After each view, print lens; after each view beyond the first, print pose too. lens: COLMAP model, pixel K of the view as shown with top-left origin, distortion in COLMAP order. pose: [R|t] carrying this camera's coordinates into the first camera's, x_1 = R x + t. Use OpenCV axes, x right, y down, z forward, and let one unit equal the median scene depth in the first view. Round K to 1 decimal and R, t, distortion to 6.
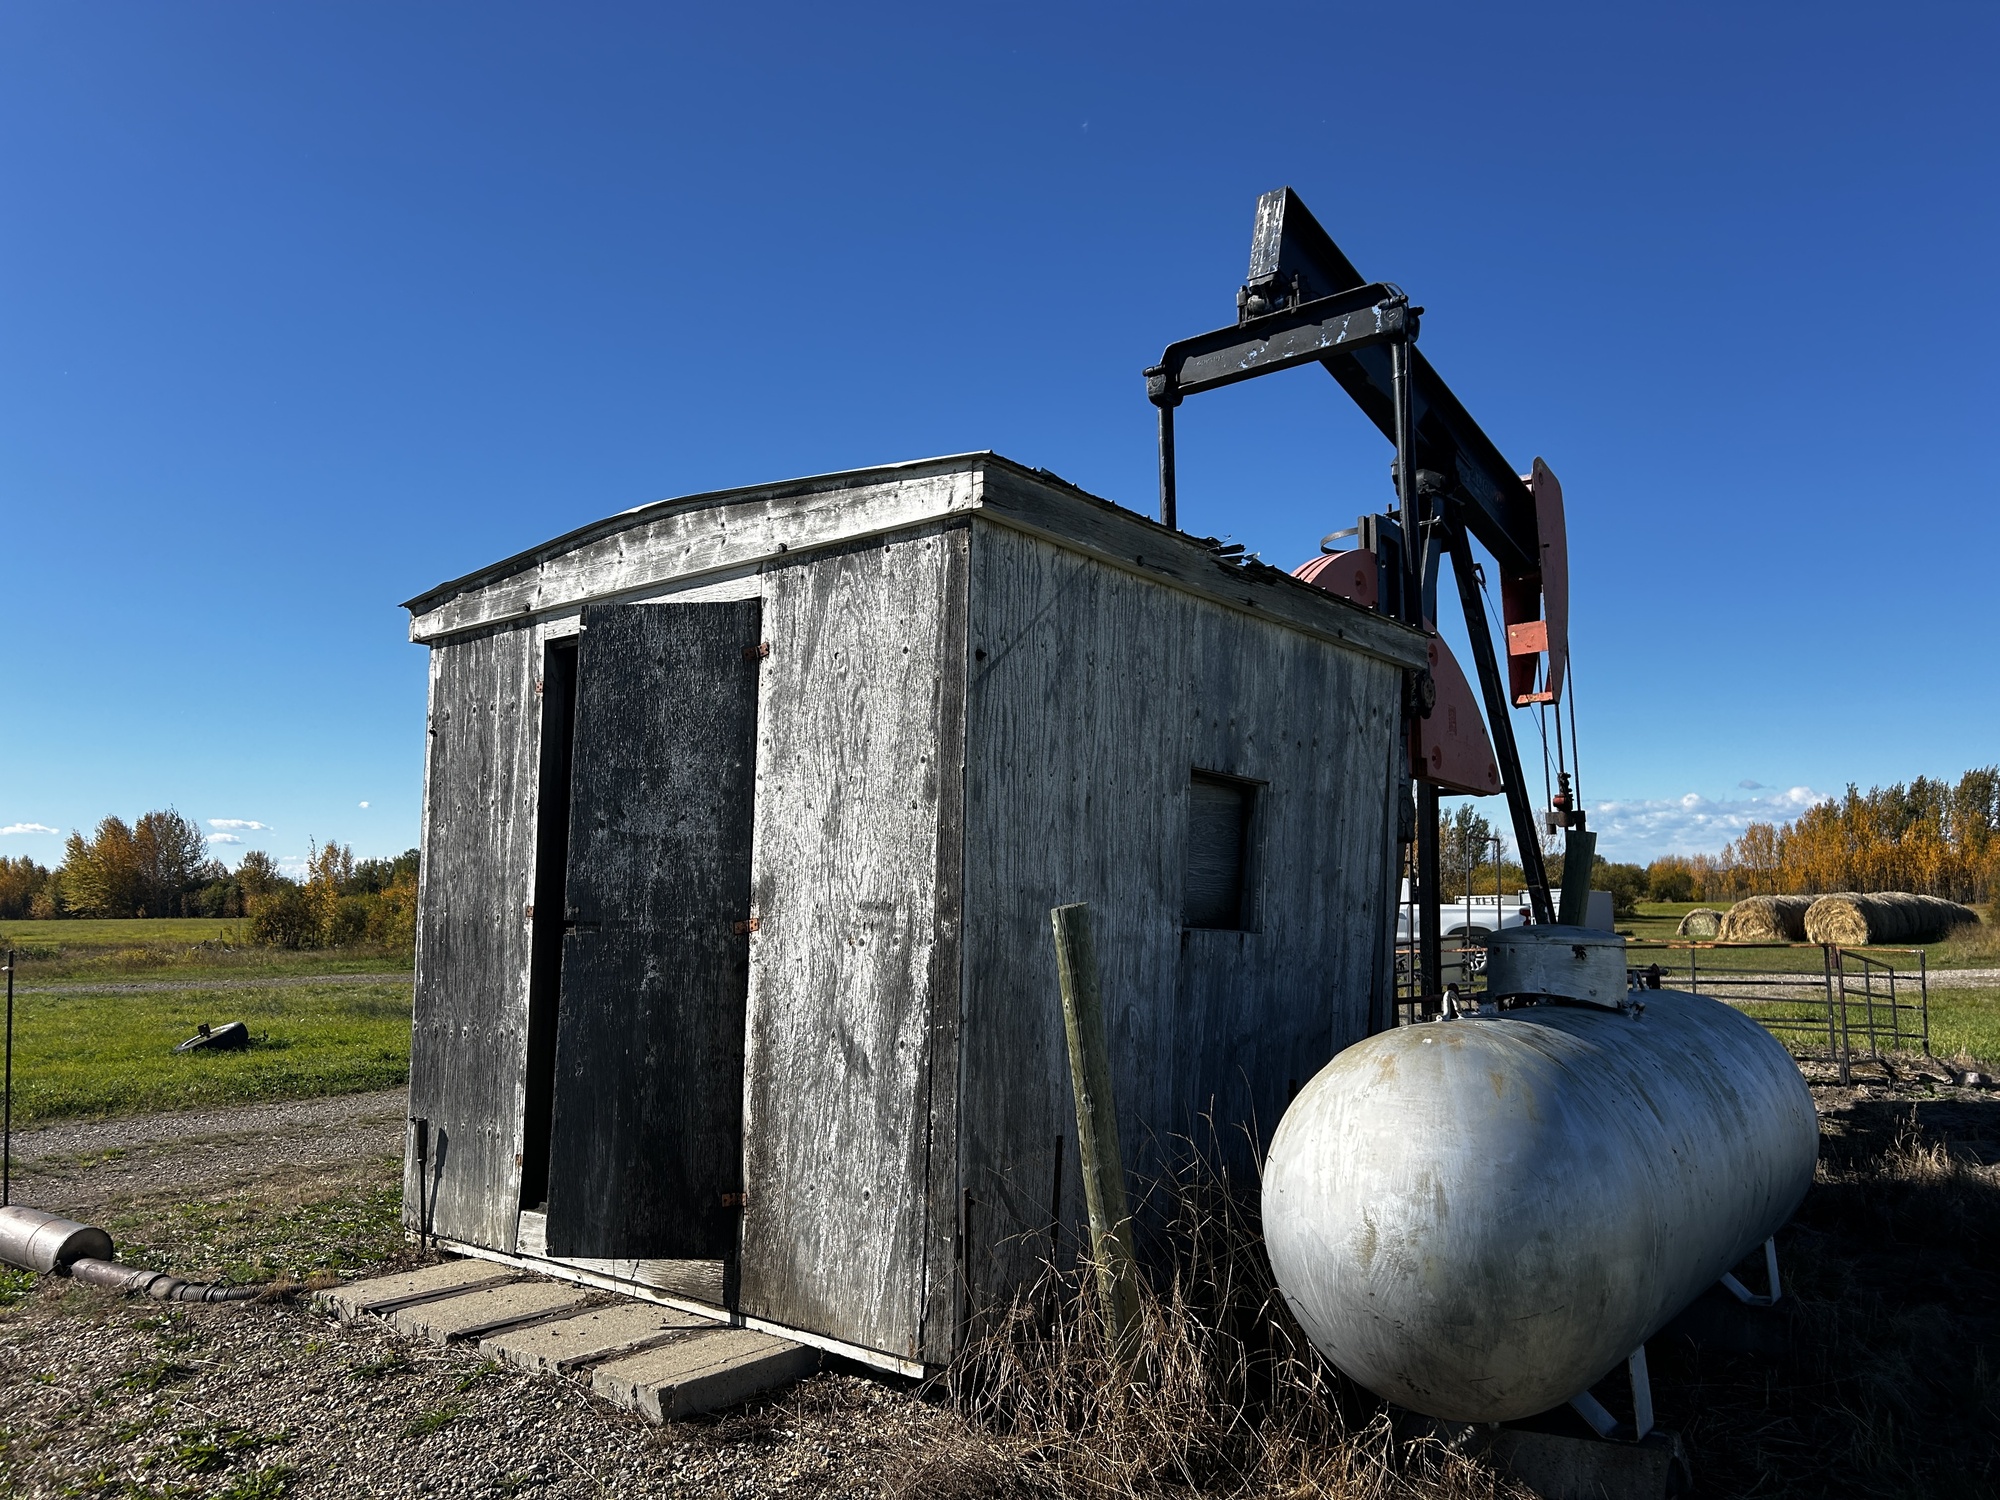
lens RADIAL K [[1524.4, 0, 1000.6], [0, 1524.4, 754.7], [0, 0, 1]] dist [0.044490, -0.023601]
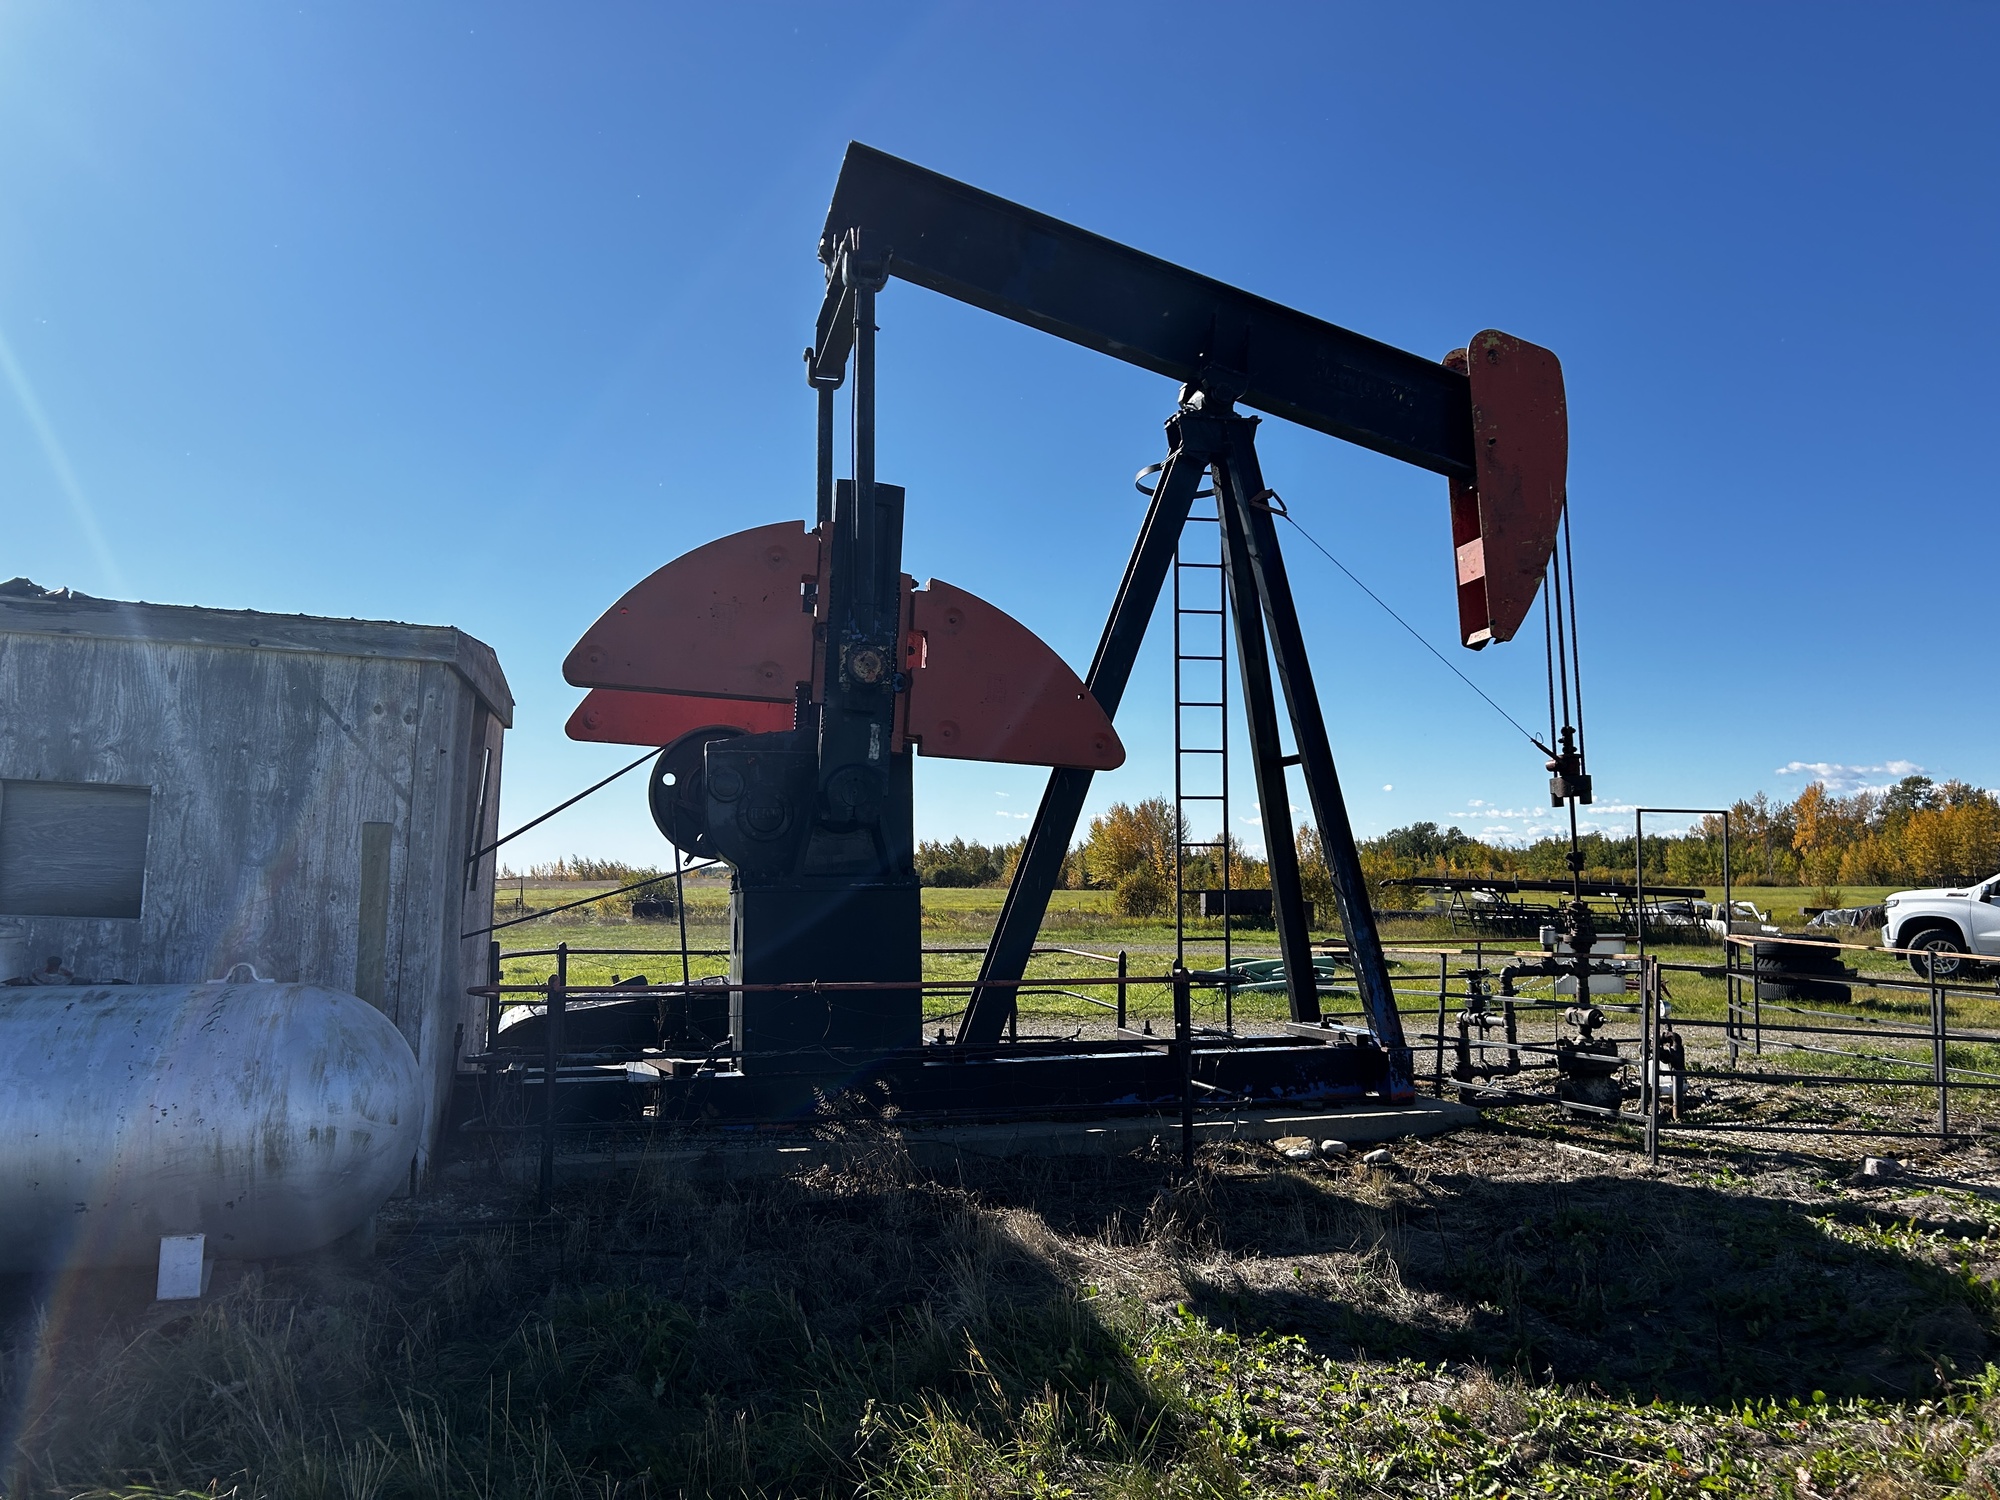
lens RADIAL K [[1524.4, 0, 999.5], [0, 1524.4, 745.9], [0, 0, 1]] dist [0.044490, -0.023601]
pose [[0.755960, -0.043938, -0.653142, 0.659165], [0.048971, 0.998745, -0.010507, 0.014991], [0.652784, -0.024042, 0.757163, 0.262854]]
